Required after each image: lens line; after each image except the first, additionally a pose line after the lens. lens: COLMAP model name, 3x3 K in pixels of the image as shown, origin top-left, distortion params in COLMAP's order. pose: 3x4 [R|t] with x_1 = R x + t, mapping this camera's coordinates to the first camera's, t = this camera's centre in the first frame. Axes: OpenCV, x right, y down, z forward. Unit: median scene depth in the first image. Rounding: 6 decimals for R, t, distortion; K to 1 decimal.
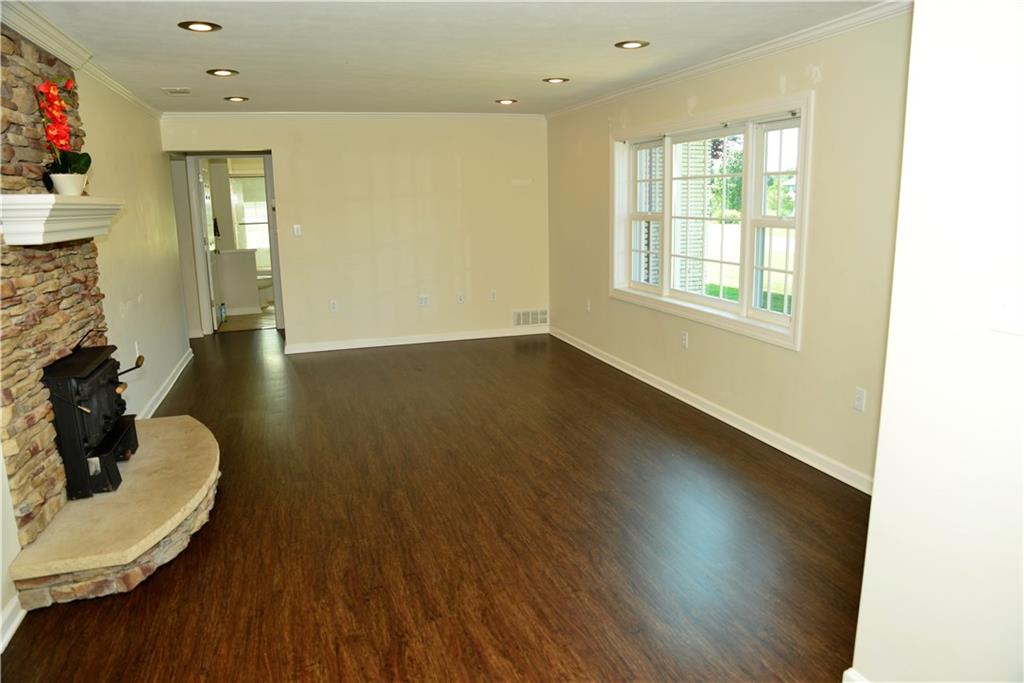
lens RADIAL K [[692.2, 0, 510.5], [0, 692.2, 339.5], [0, 0, 1]] dist [-0.064646, 0.005428]
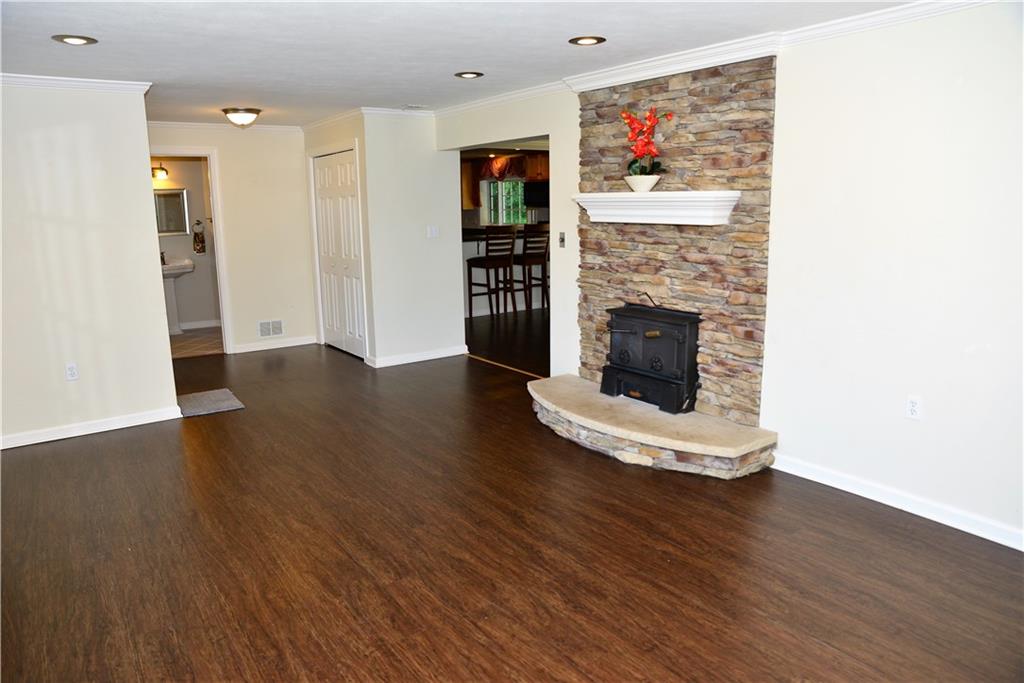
lens RADIAL K [[692.2, 0, 509.0], [0, 692.2, 340.3], [0, 0, 1]] dist [-0.064646, 0.005428]
pose [[-0.951452, 0.099683, -0.291207, 0.026072], [-0.020916, 0.922978, 0.384283, -0.355086], [0.307085, 0.371718, -0.876085, 1.720187]]
